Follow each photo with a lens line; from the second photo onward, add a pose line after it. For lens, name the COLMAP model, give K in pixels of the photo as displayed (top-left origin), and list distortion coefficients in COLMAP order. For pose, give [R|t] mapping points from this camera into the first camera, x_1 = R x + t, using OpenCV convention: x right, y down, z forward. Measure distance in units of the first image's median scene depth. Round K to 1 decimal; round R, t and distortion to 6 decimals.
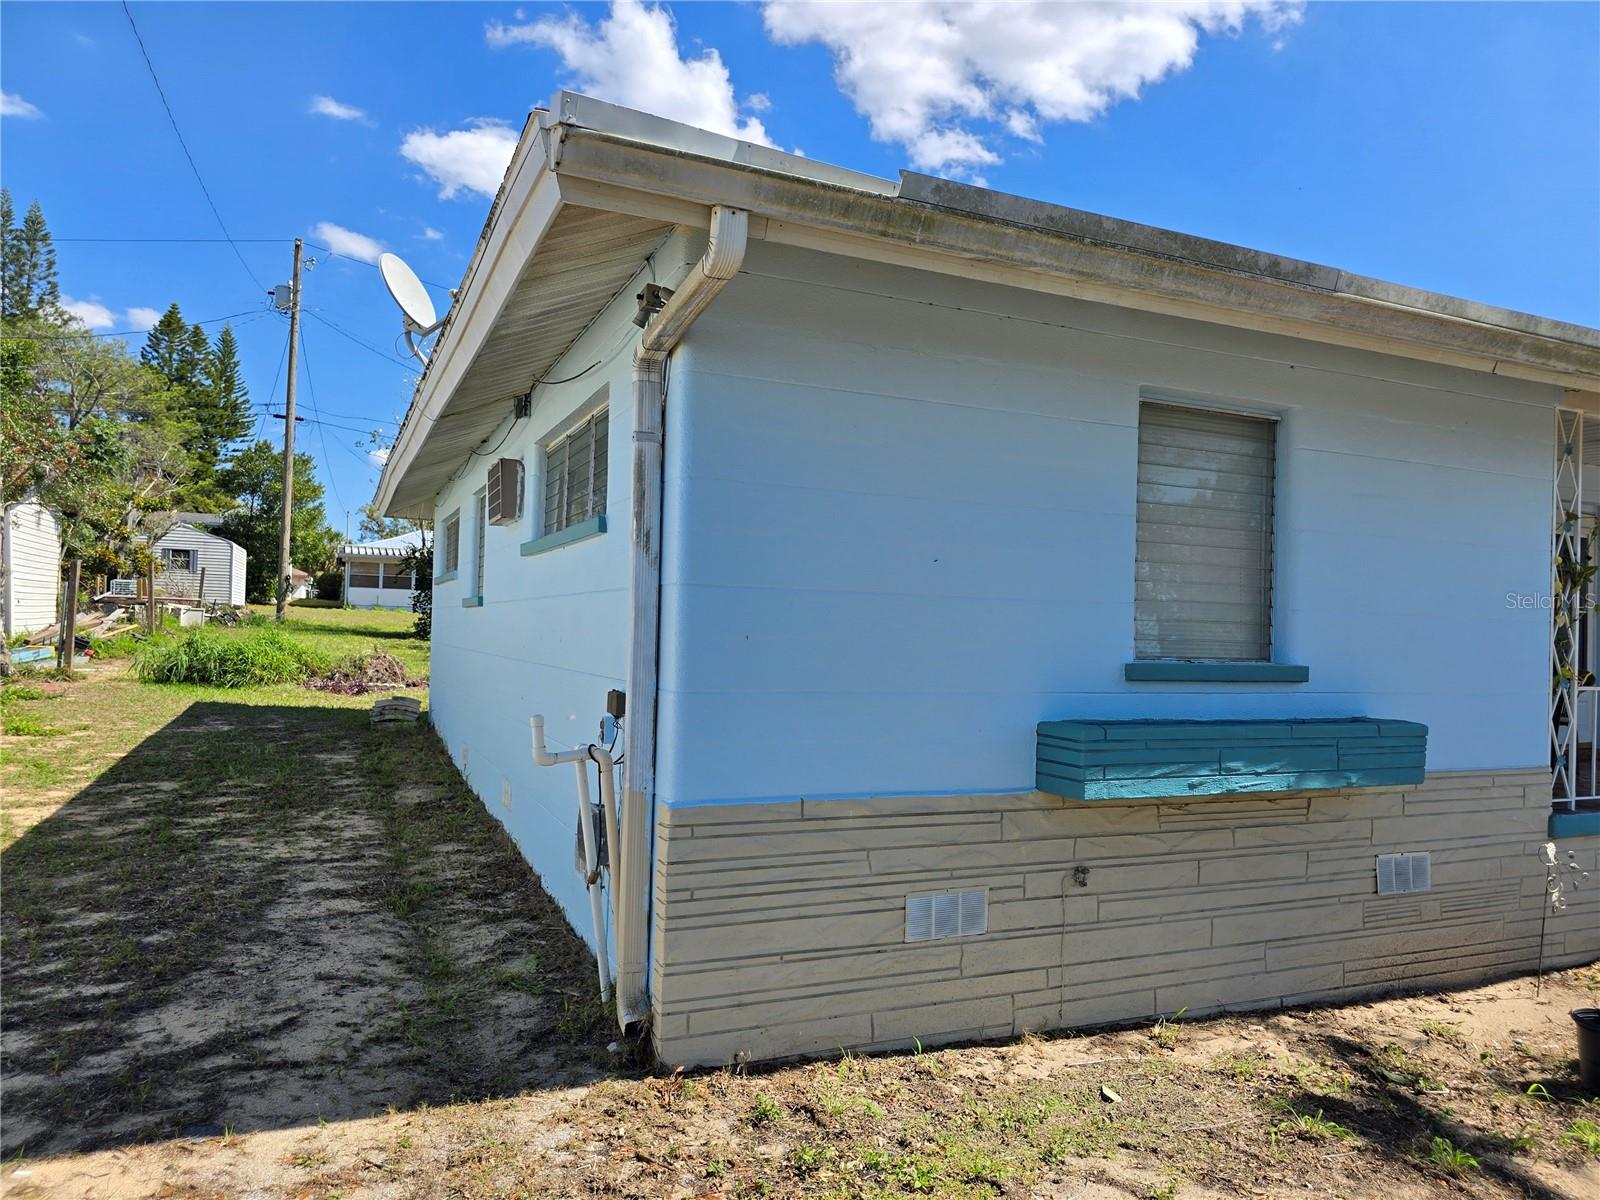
lens RADIAL K [[1084.0, 0, 799.4], [0, 1084.0, 601.9], [0, 0, 1]] dist [0.034326, -0.024196]
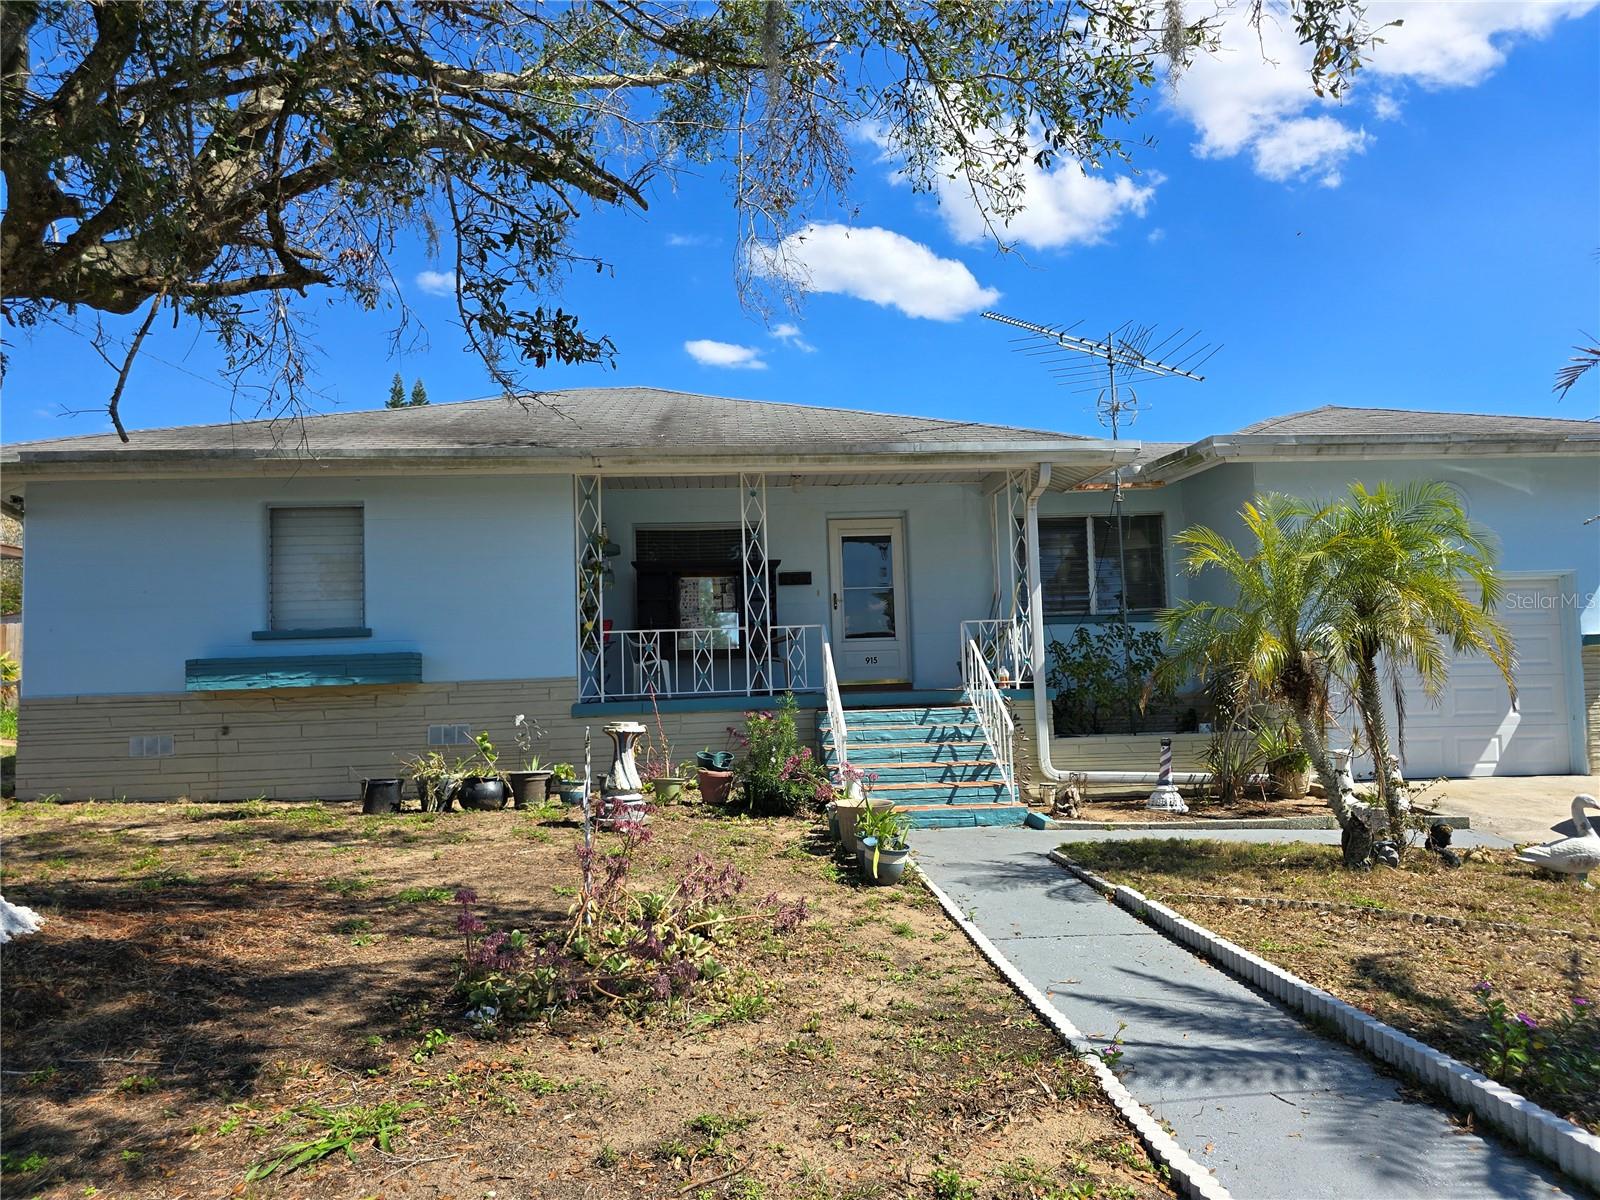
lens RADIAL K [[1084.0, 0, 799.5], [0, 1084.0, 601.0], [0, 0, 1]] dist [0.034326, -0.024196]
pose [[0.937189, -0.087094, -0.337774, 2.049351], [0.068044, 0.995372, -0.067856, 0.215801], [0.342121, 0.040610, 0.938778, -0.652550]]
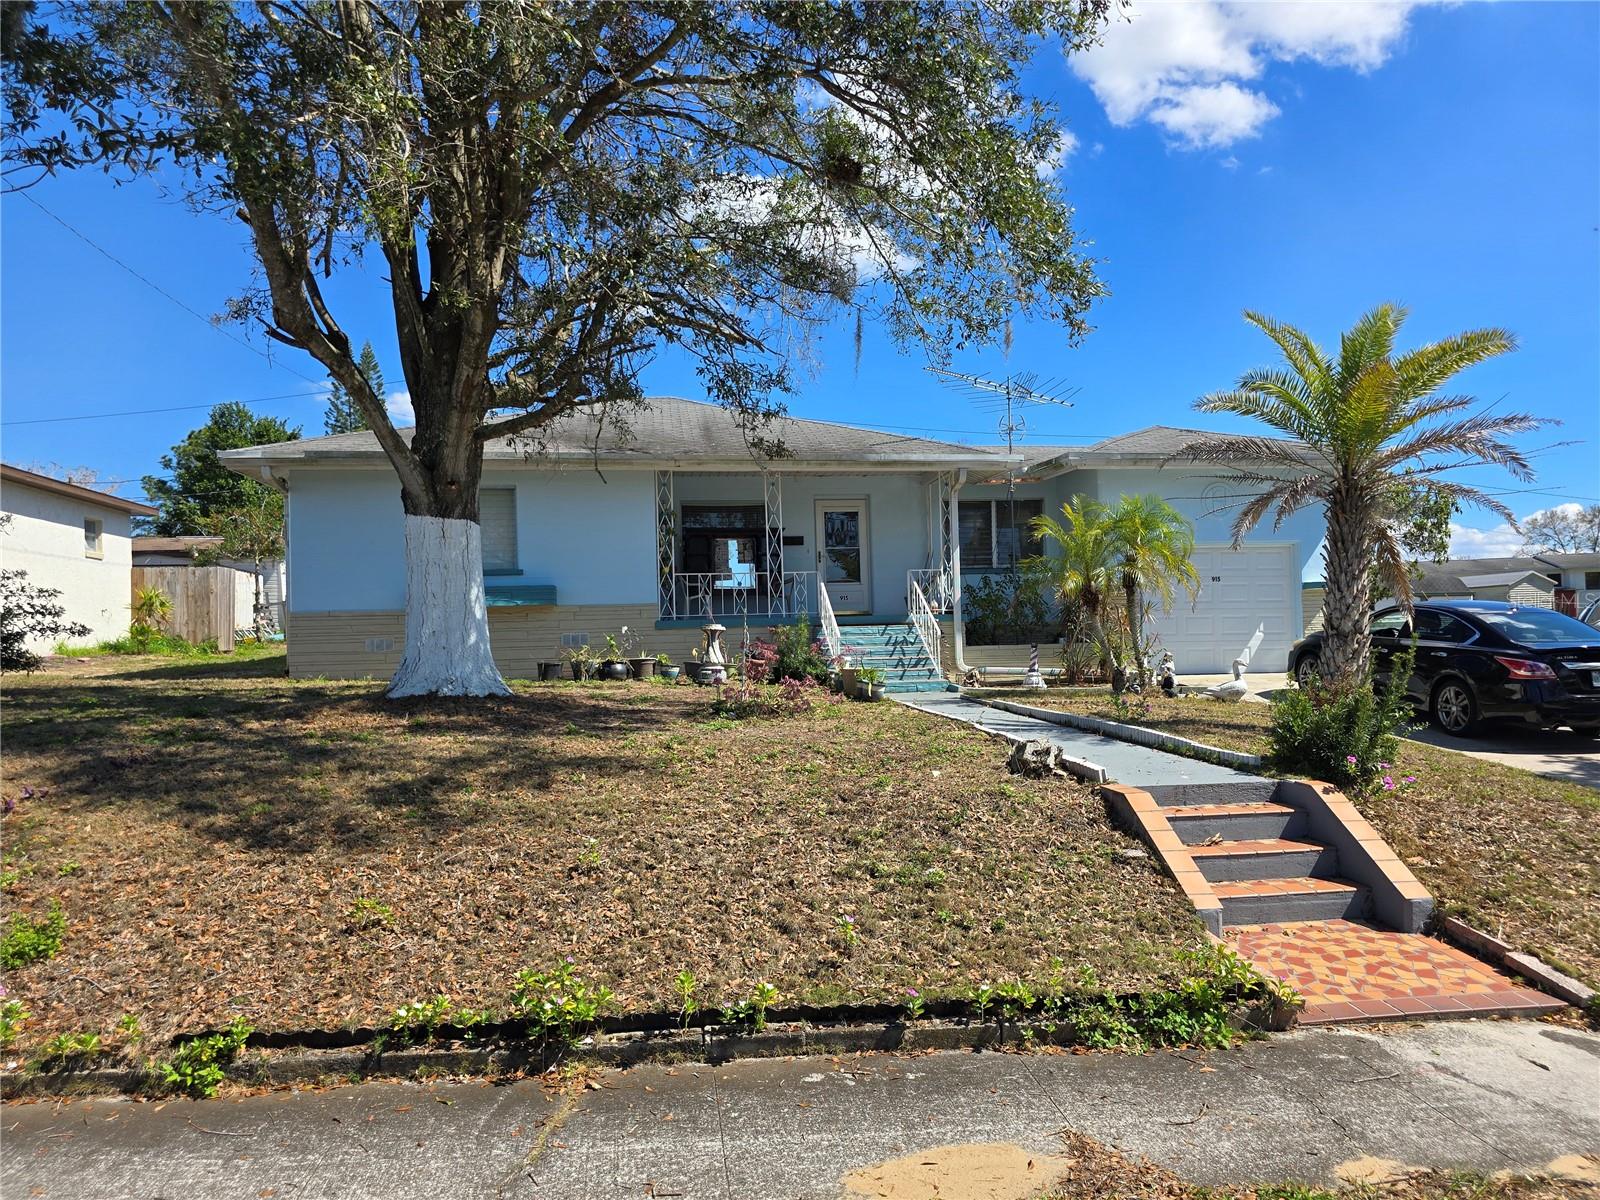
lens RADIAL K [[1084.0, 0, 800.9], [0, 1084.0, 603.3], [0, 0, 1]] dist [0.034326, -0.024196]
pose [[0.959484, -0.066785, -0.273733, 2.210956], [0.061510, 0.997719, -0.027816, 0.309379], [0.274966, 0.009852, 0.961403, -1.830471]]
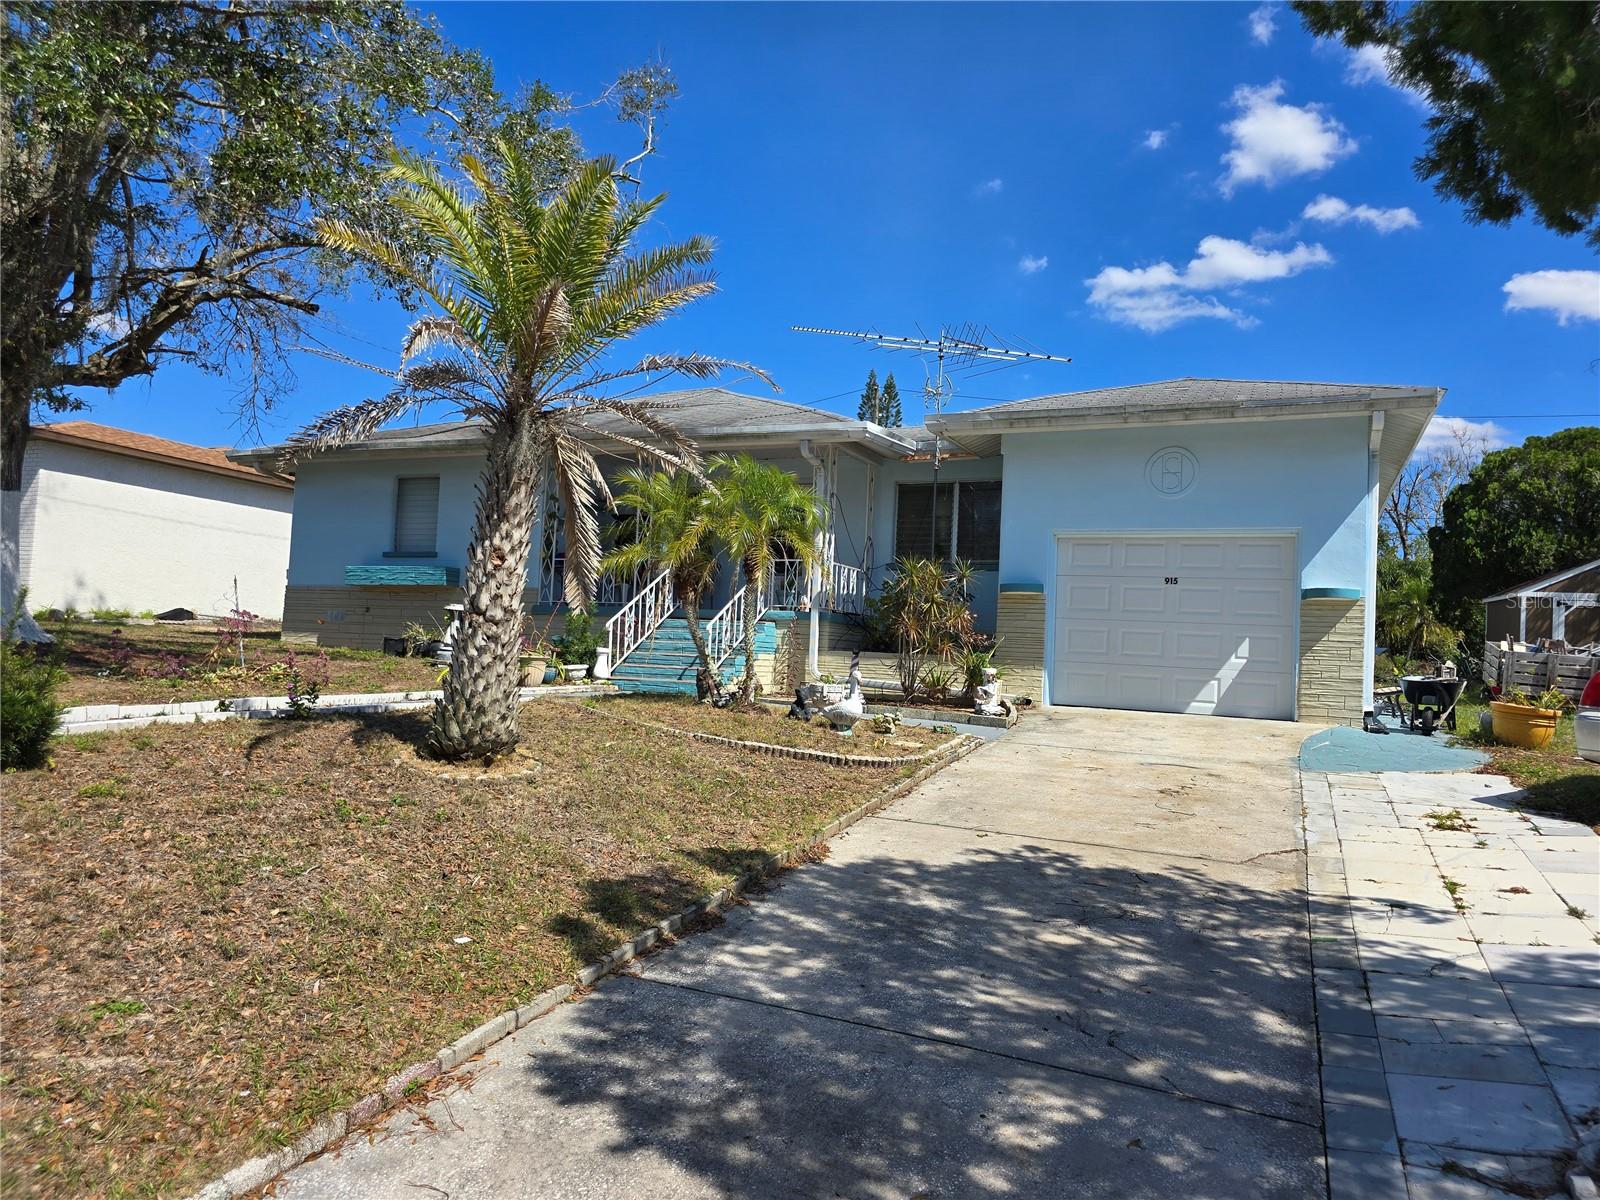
lens RADIAL K [[1084.0, 0, 812.1], [0, 1084.0, 593.3], [0, 0, 1]] dist [0.034326, -0.024196]
pose [[0.669209, -0.048951, -0.741460, 3.928841], [-0.008684, 0.997244, -0.073676, 0.445845], [0.743024, 0.055743, 0.666939, -0.340836]]
